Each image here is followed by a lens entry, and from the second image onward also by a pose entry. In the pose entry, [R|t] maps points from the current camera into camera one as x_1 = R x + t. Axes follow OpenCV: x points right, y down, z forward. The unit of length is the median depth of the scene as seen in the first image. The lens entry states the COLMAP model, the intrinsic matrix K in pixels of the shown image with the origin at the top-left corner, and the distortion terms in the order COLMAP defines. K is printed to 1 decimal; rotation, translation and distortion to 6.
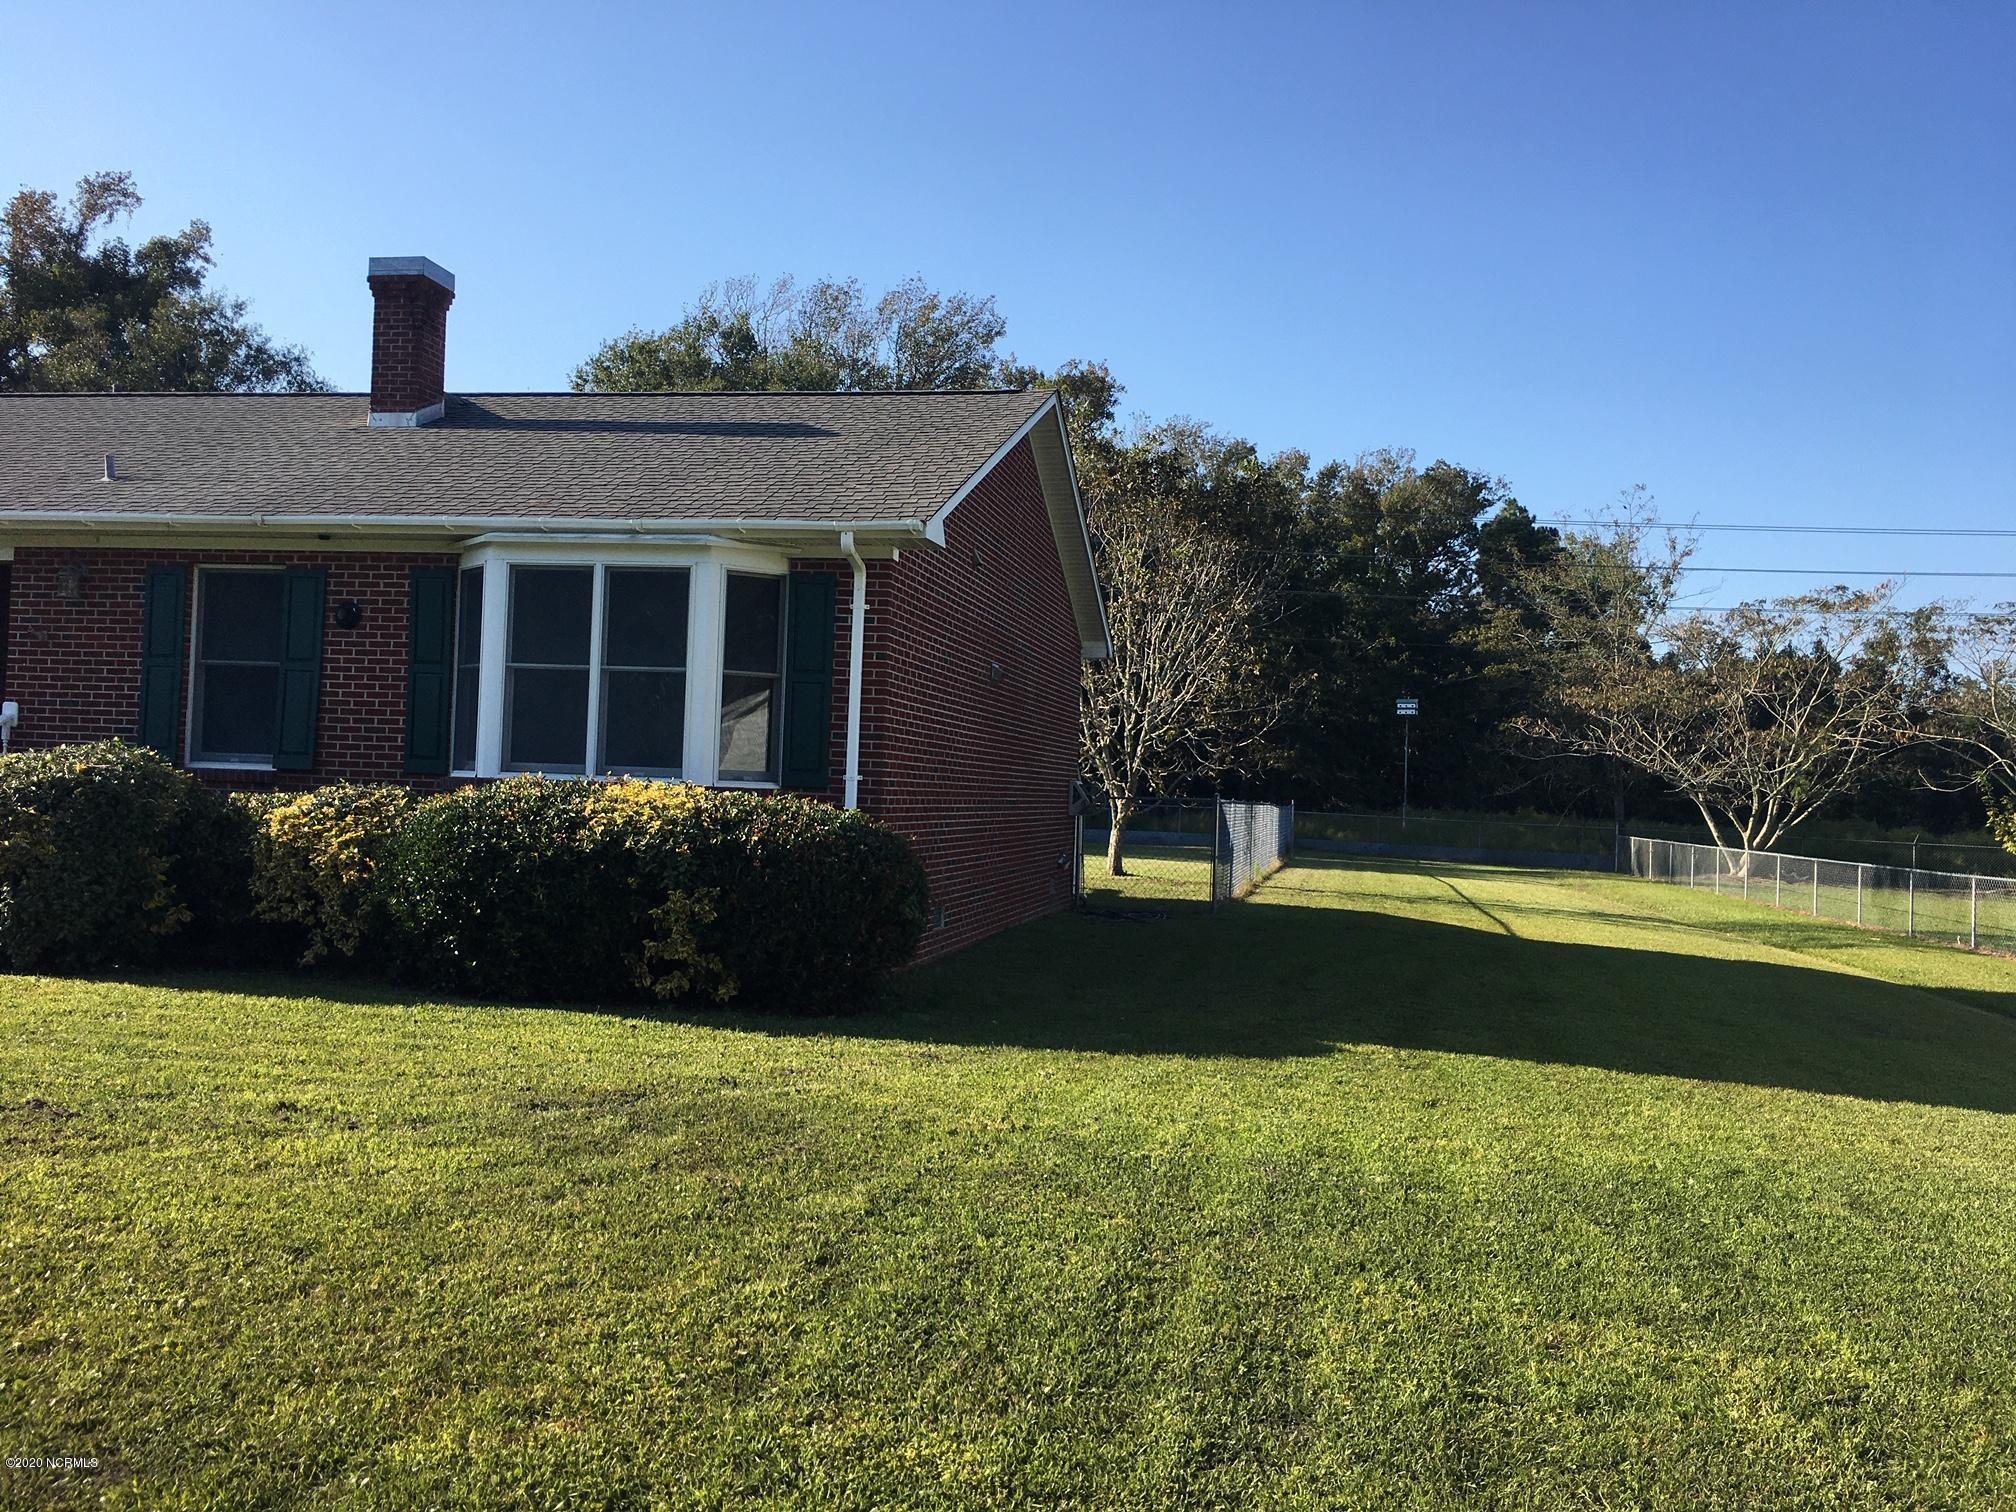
lens RADIAL K [[1707.5, 0, 1008.0], [0, 1707.5, 756.0], [0, 0, 1]] dist [0.074930, -0.076982]
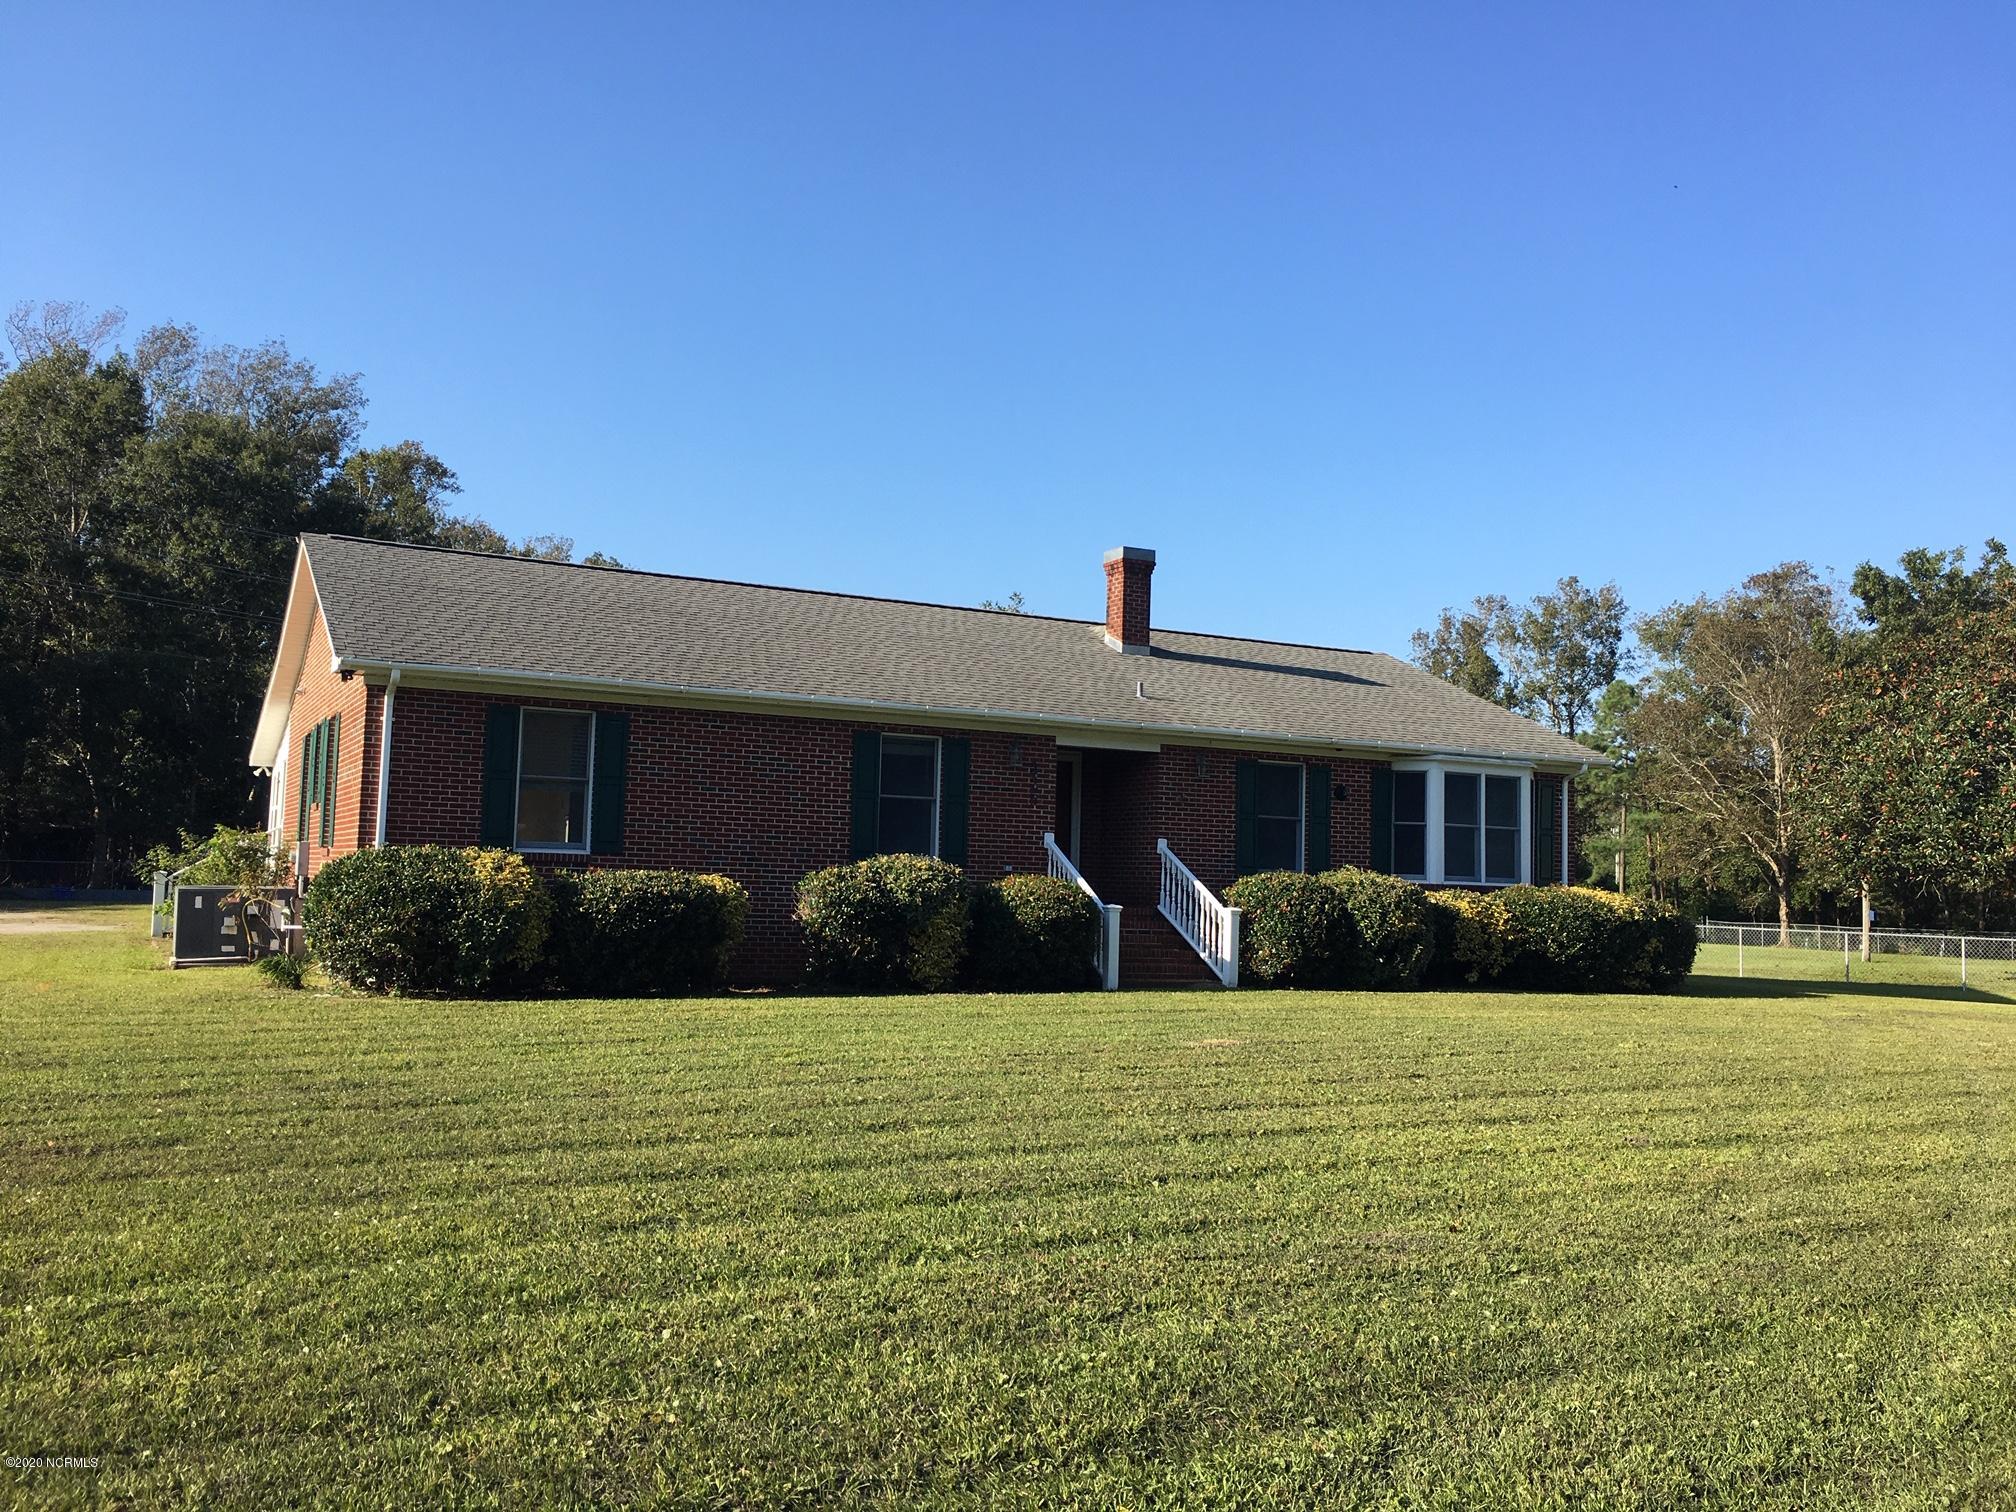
lens RADIAL K [[1707.5, 0, 1008.0], [0, 1707.5, 756.0], [0, 0, 1]] dist [0.074930, -0.076982]
pose [[0.792178, 0.033529, 0.609368, -1.740430], [-0.013346, 0.999203, -0.037629, -0.048289], [-0.610144, 0.021676, 0.791994, -0.198672]]
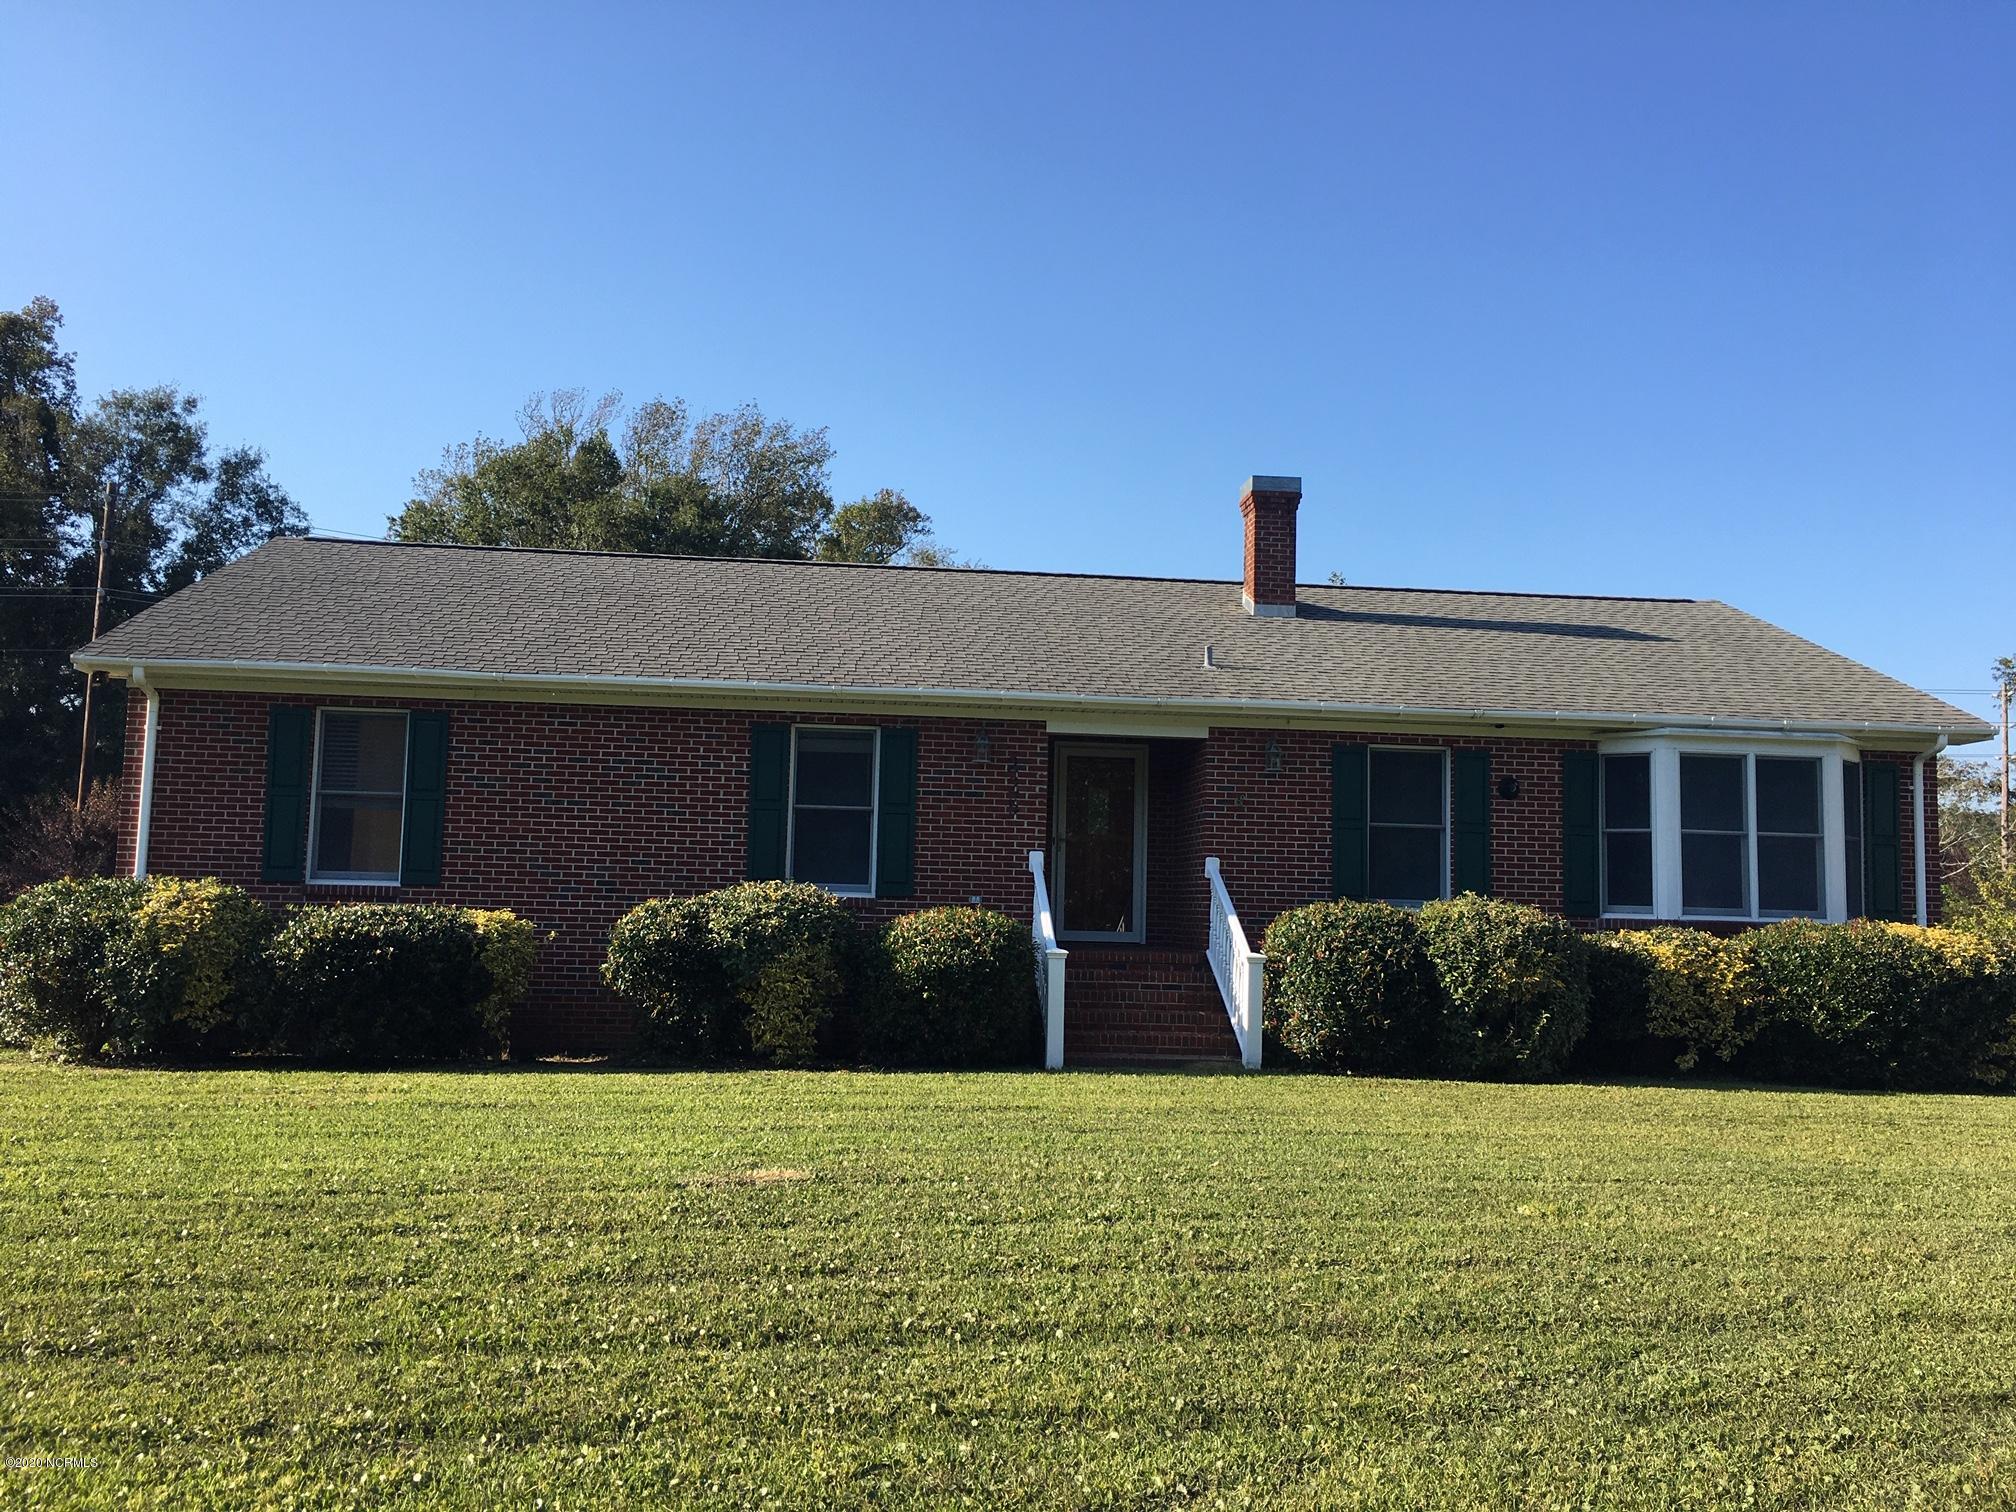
lens RADIAL K [[1707.5, 0, 1008.0], [0, 1707.5, 756.0], [0, 0, 1]] dist [0.074930, -0.076982]
pose [[0.959117, 0.013269, 0.282700, -1.080076], [0.003863, 0.998194, -0.059957, -0.031862], [-0.282985, 0.058597, 0.957333, -0.087176]]
